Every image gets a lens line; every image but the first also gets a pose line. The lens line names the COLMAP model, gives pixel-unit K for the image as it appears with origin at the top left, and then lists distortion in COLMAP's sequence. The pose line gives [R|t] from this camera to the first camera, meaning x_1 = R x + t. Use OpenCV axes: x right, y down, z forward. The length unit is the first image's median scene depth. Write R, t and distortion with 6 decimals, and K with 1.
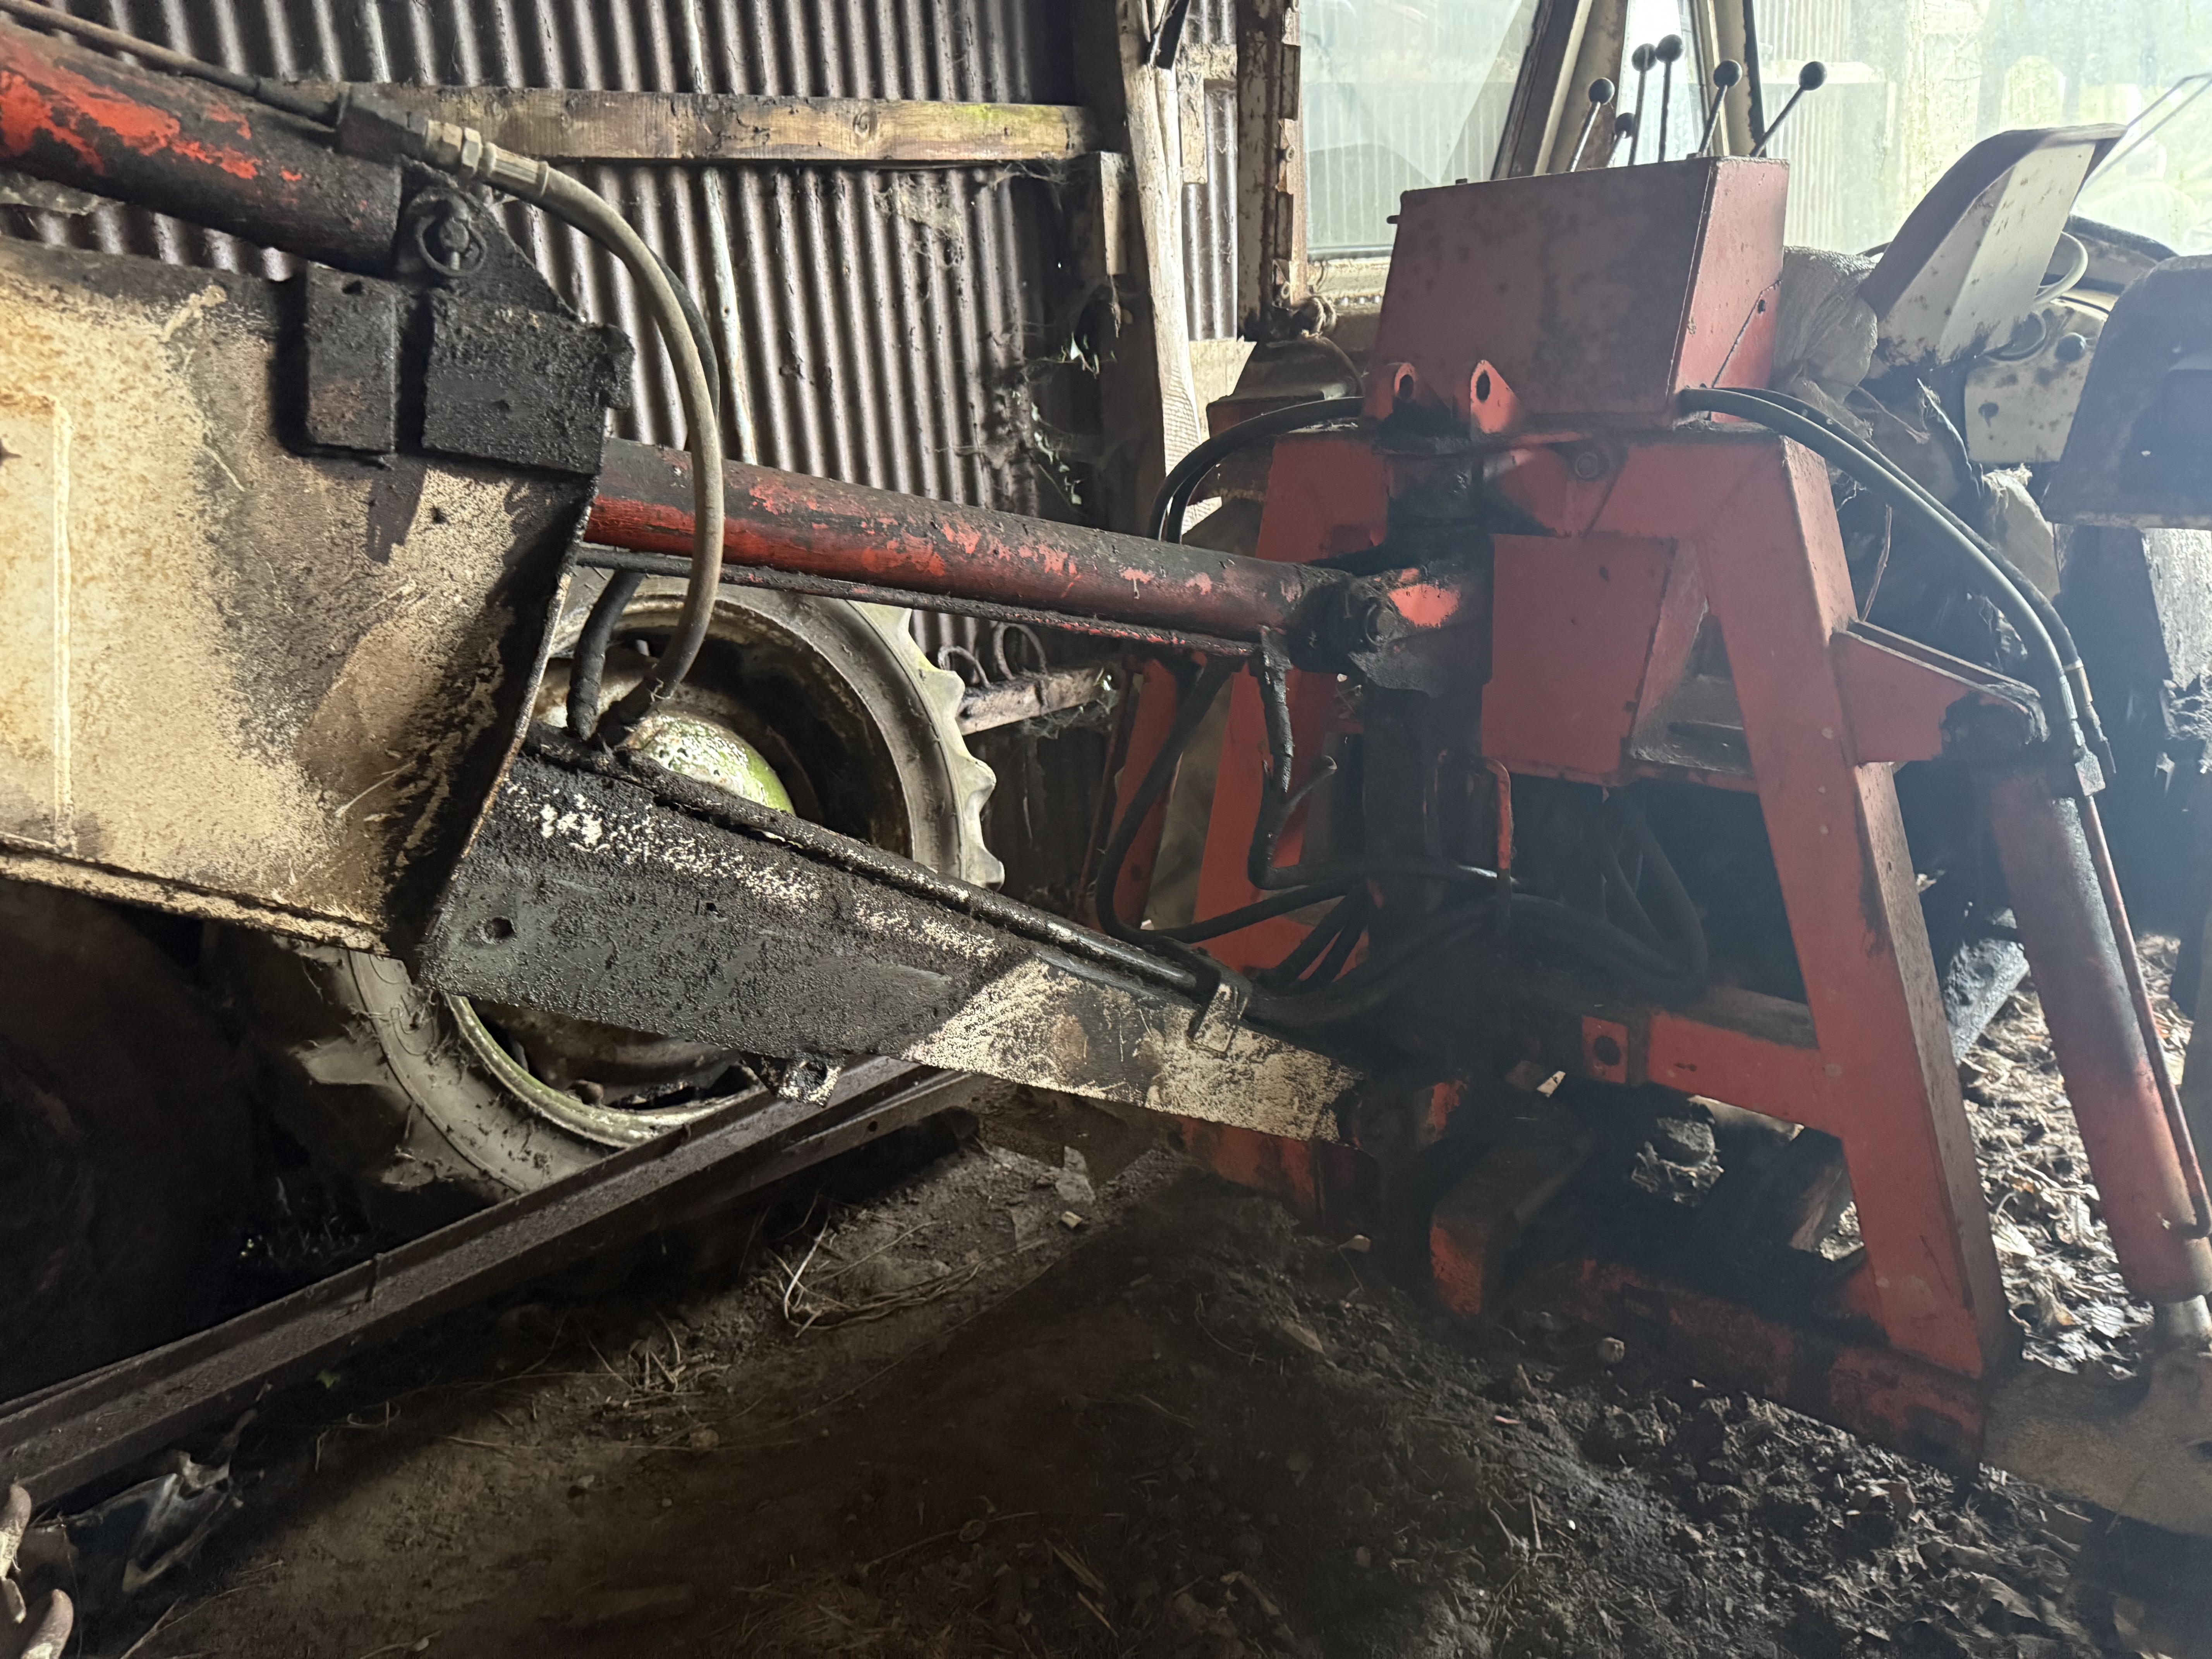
lens RADIAL K [[1583.0, 0, 1106.0], [0, 1583.0, 829.5], [0, 0, 1]] dist [-0.000450, -0.016750]
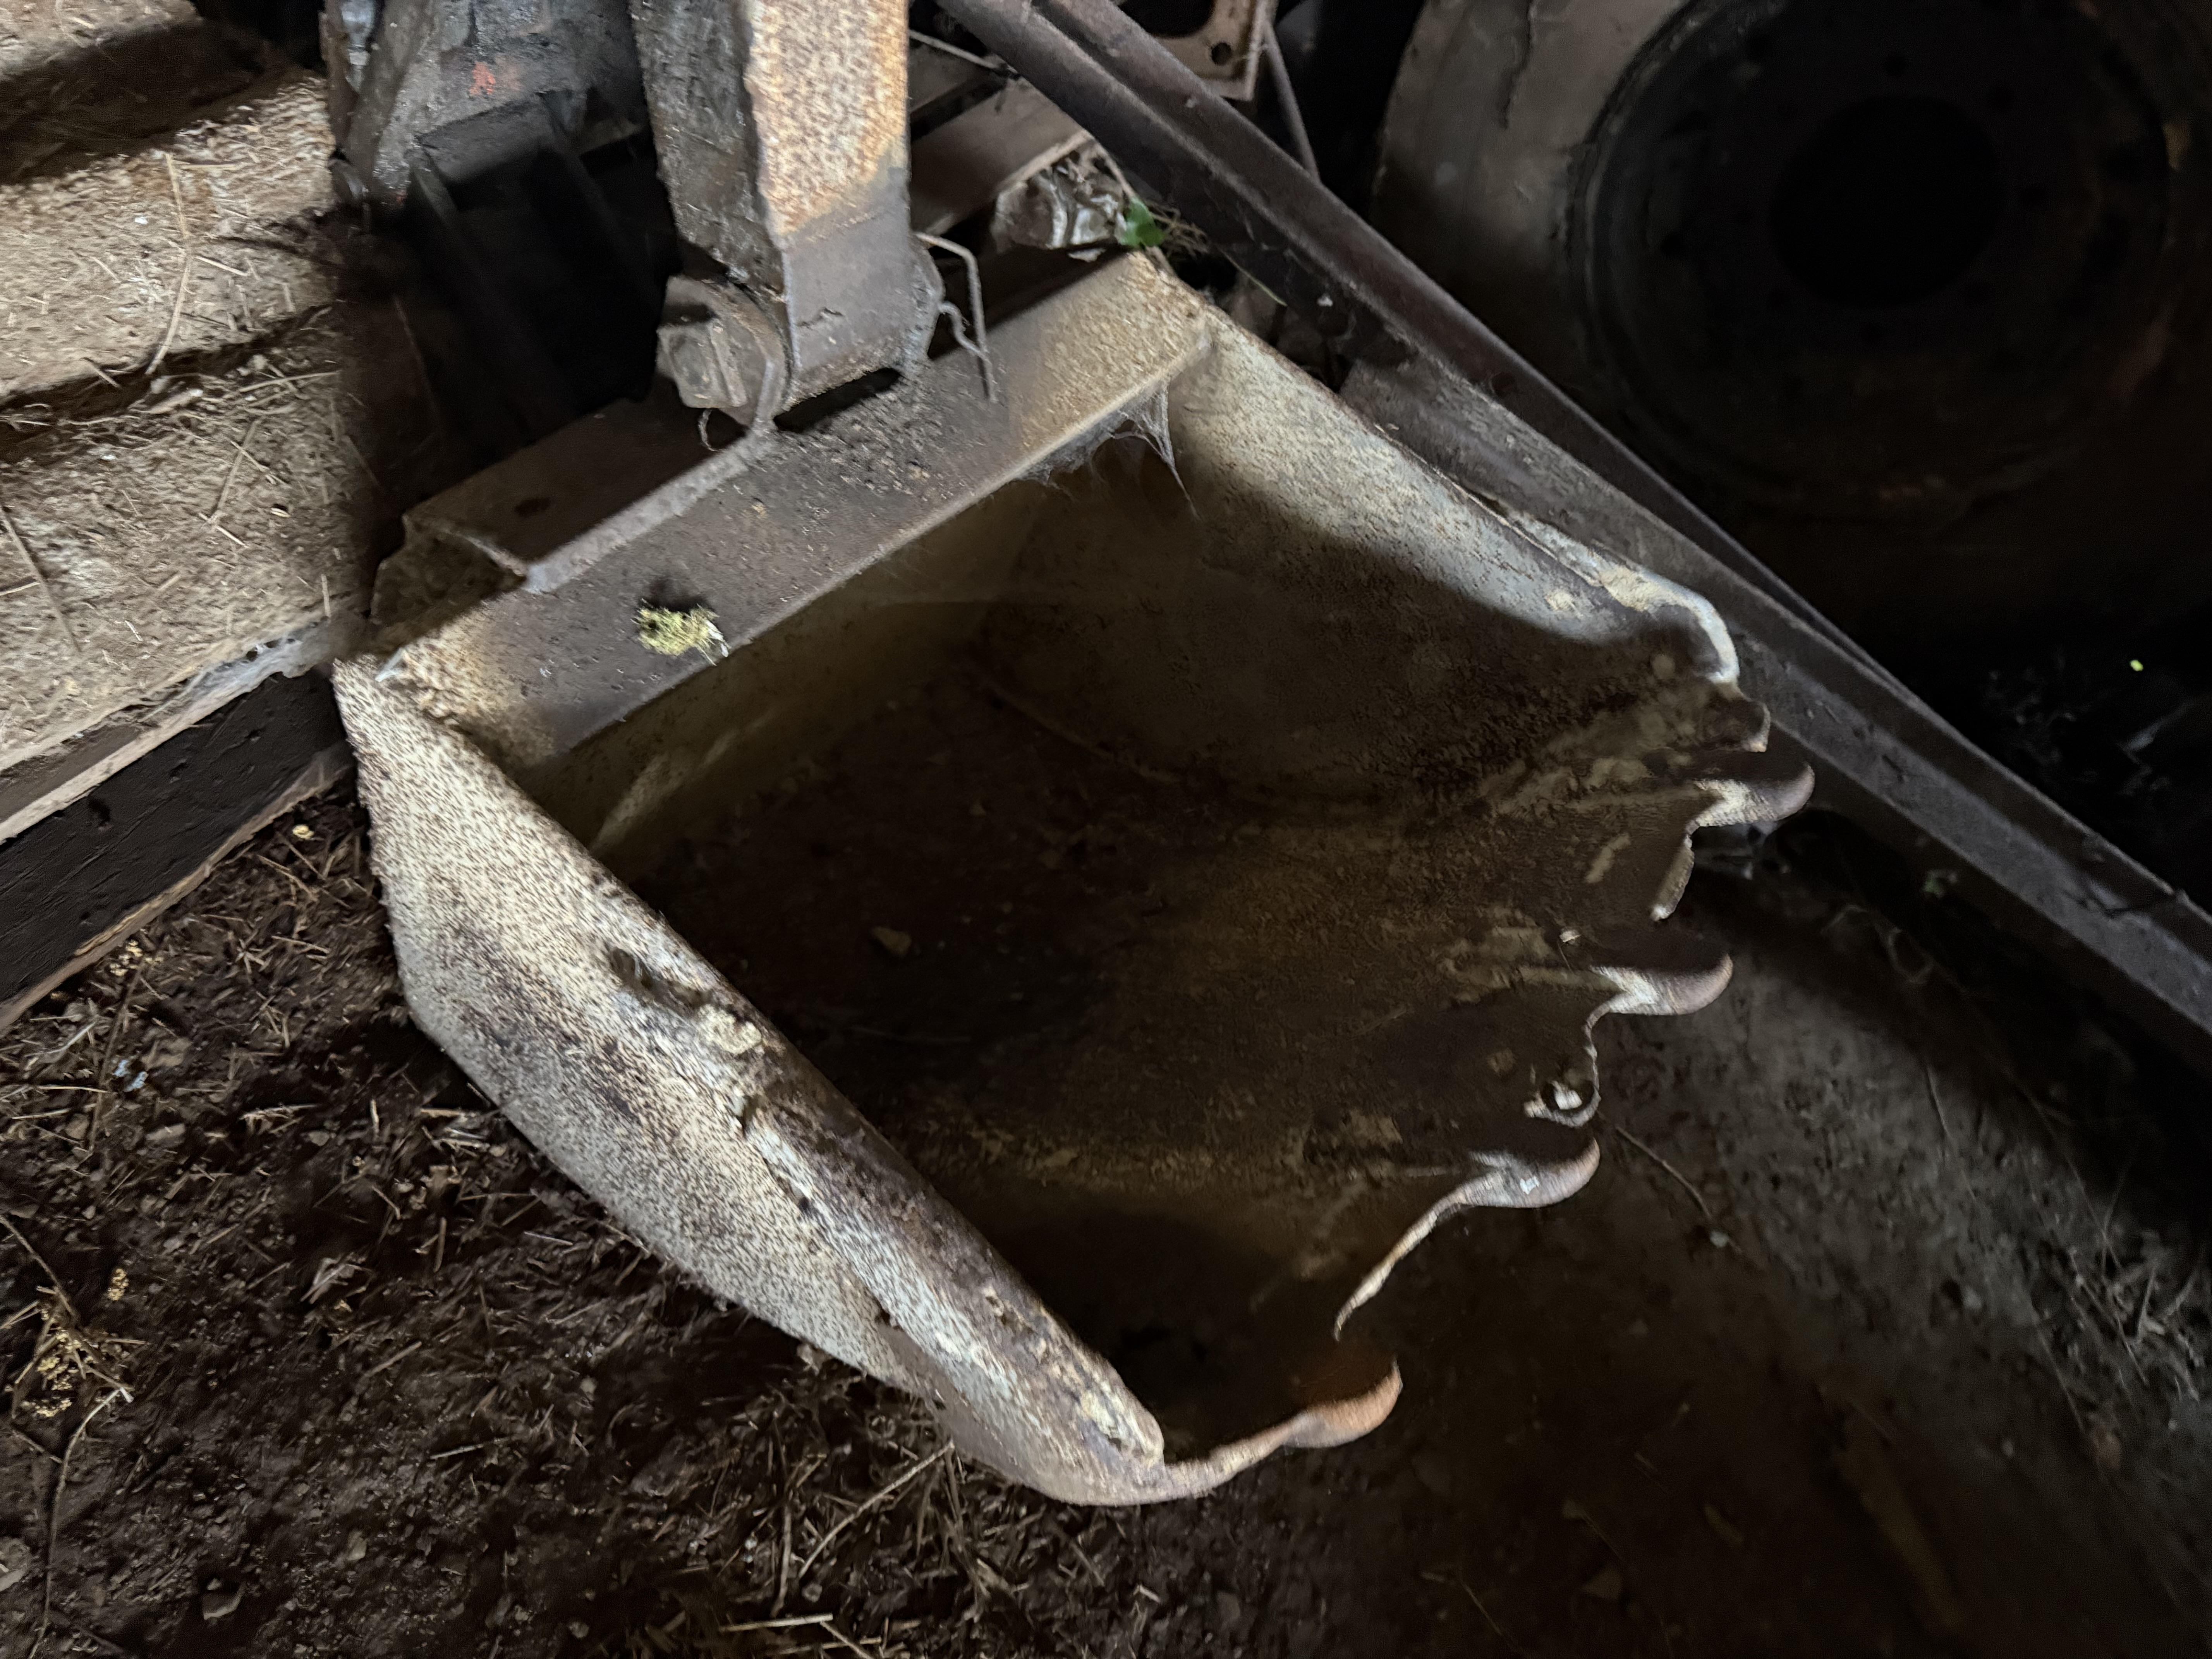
lens RADIAL K [[1583.0, 0, 1106.0], [0, 1583.0, 829.5], [0, 0, 1]] dist [-0.000450, -0.016750]
pose [[0.236029, 0.880191, -0.411770, -0.321075], [-0.649752, 0.458037, 0.606650, 0.152410], [0.722573, 0.124361, 0.680016, 0.247425]]
